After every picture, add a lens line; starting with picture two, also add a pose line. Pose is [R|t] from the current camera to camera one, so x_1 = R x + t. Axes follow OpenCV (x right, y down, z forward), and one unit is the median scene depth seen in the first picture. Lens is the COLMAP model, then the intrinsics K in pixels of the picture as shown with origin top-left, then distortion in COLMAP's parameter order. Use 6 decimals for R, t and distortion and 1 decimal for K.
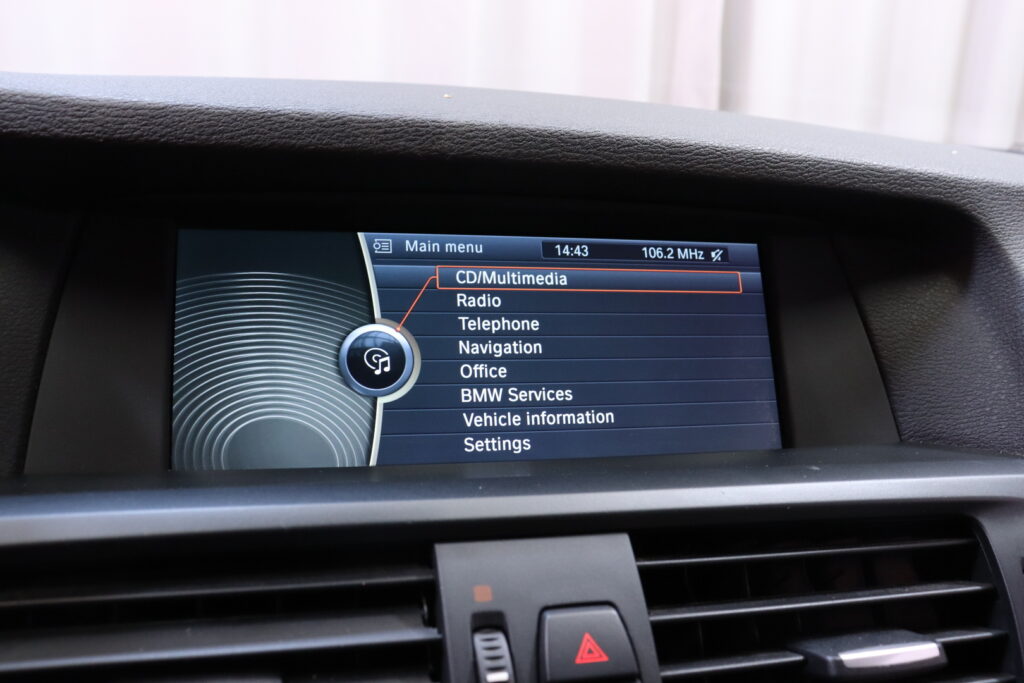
lens RADIAL K [[907.1, 0, 505.4], [0, 907.1, 335.2], [0, 0, 1]] dist [-0.154874, 0.109089]
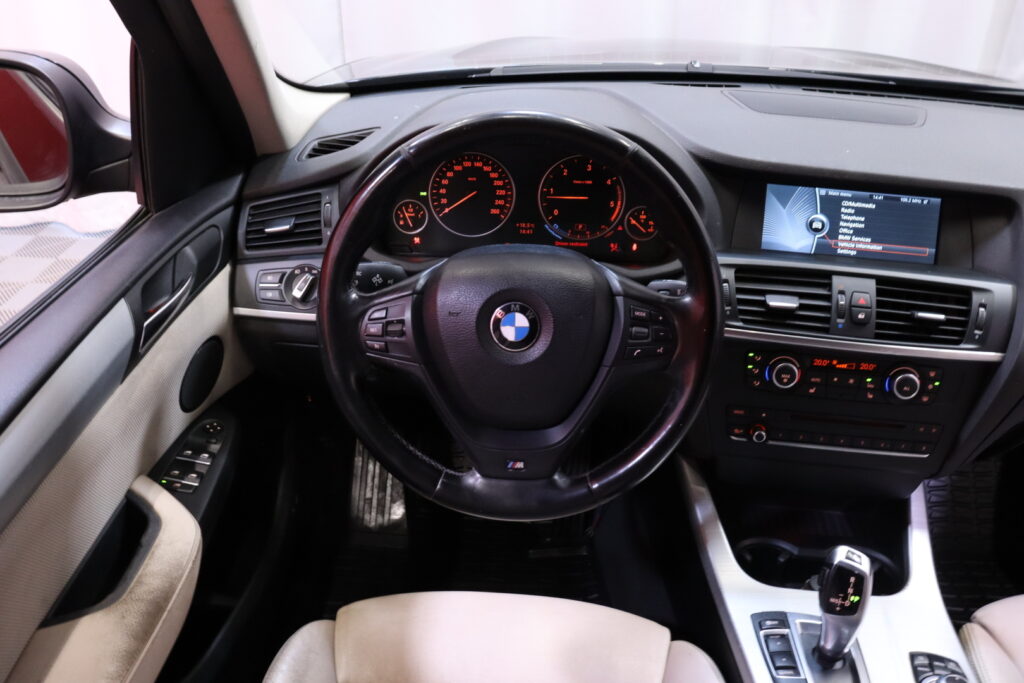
lens RADIAL K [[839.9, 0, 483.4], [0, 839.9, 334.8], [0, 0, 1]] dist [-0.184997, 0.142794]
pose [[0.918678, 0.164313, -0.359210, -0.140306], [-0.046731, 0.948199, 0.314220, -0.596349], [0.392233, -0.271881, 0.878768, -2.905757]]
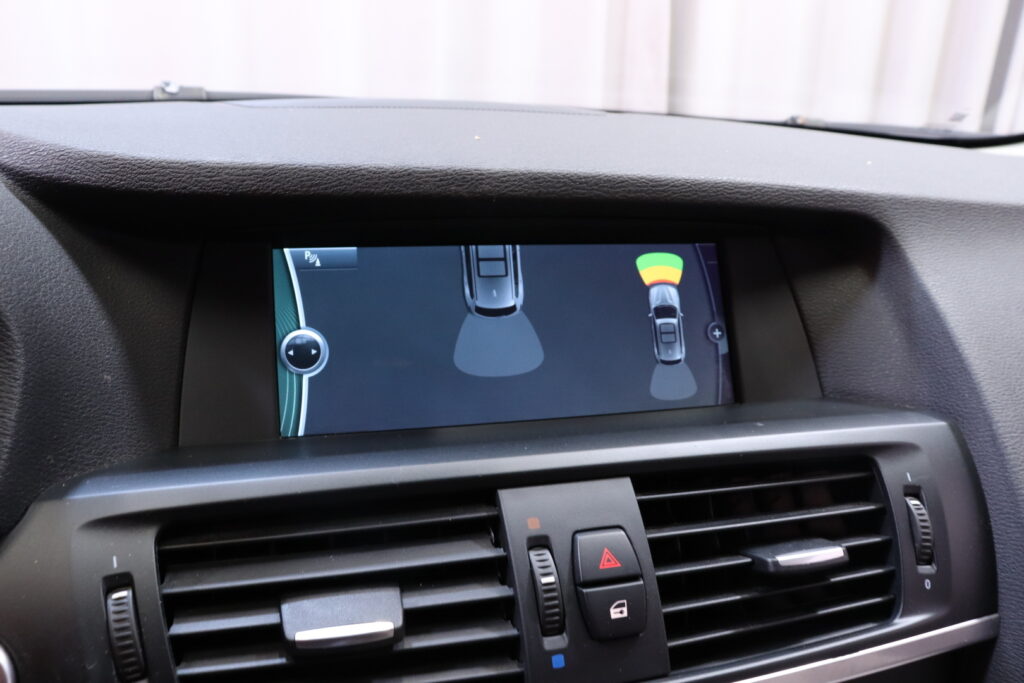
lens RADIAL K [[839.9, 0, 507.9], [0, 839.9, 345.7], [0, 0, 1]] dist [-0.184997, 0.142794]
pose [[0.998894, -0.022066, 0.041515, -0.090287], [0.018079, 0.995401, 0.094073, -0.096486], [-0.043400, -0.093218, 0.994699, -0.238972]]
